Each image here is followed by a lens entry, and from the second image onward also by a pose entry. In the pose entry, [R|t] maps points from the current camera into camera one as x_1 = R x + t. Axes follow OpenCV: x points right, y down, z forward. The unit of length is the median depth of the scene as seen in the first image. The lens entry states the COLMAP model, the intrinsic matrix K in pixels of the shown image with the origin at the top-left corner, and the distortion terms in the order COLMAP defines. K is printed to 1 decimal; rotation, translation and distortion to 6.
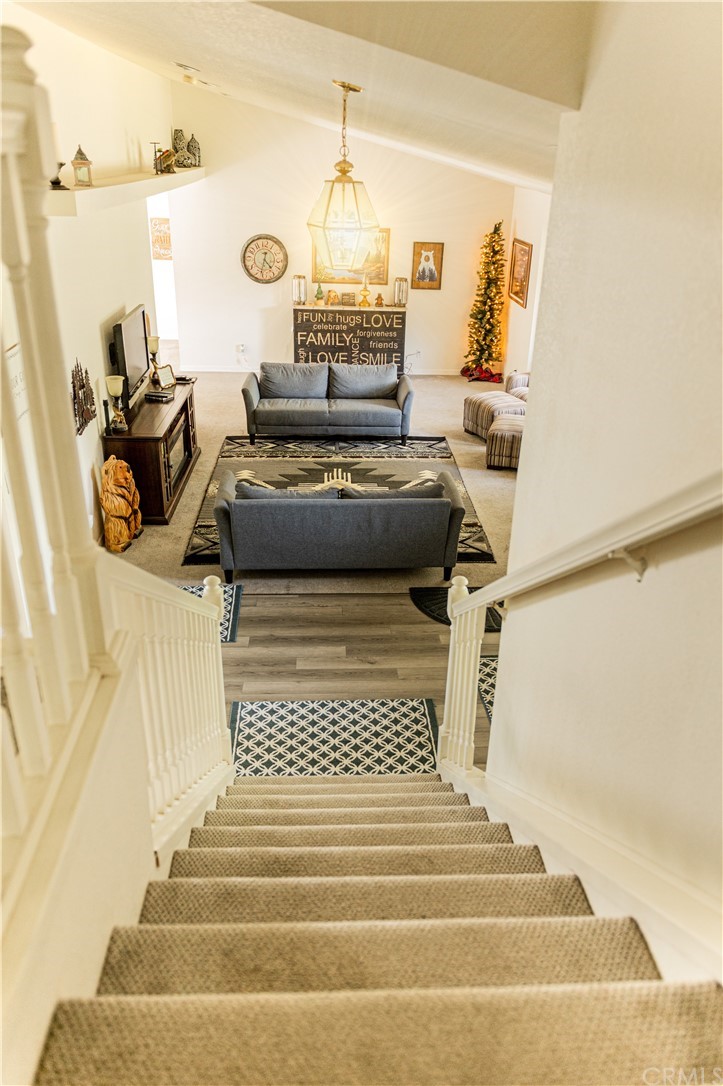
lens RADIAL K [[820.3, 0, 361.3], [0, 820.3, 546.4], [0, 0, 1]] dist [-0.000609, -0.000751]
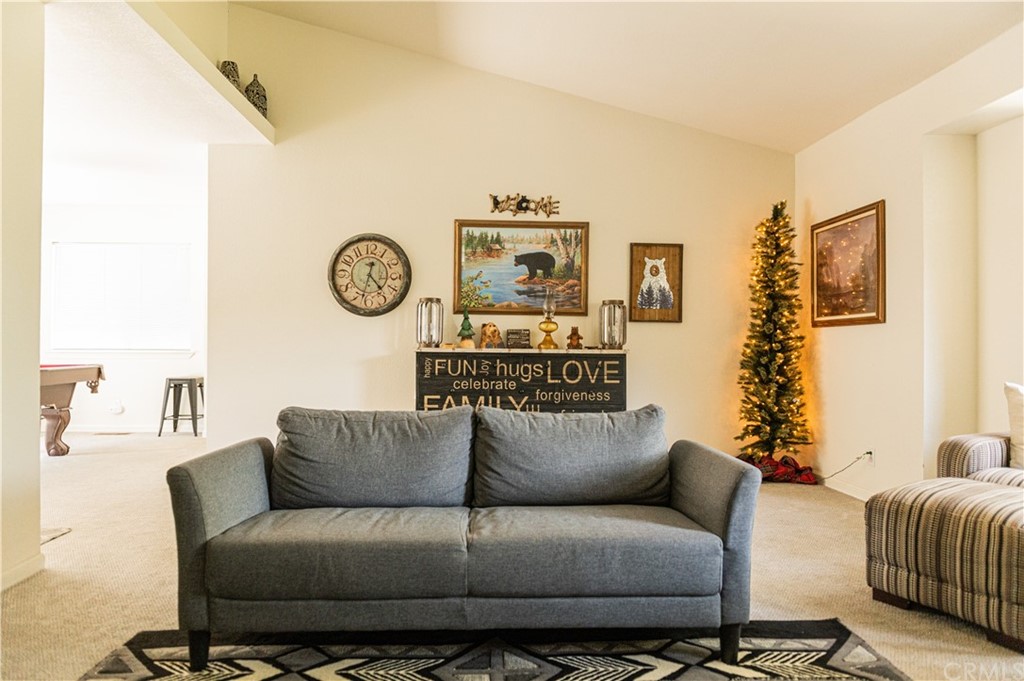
lens RADIAL K [[696.7, 0, 515.4], [0, 696.7, 347.4], [0, 0, 1]] dist [-0.008917, -0.000151]
pose [[0.999830, -0.018199, -0.003031, -0.016748], [0.015104, 0.901754, -0.431985, -0.095549], [0.010595, 0.431865, 0.901876, 0.592589]]
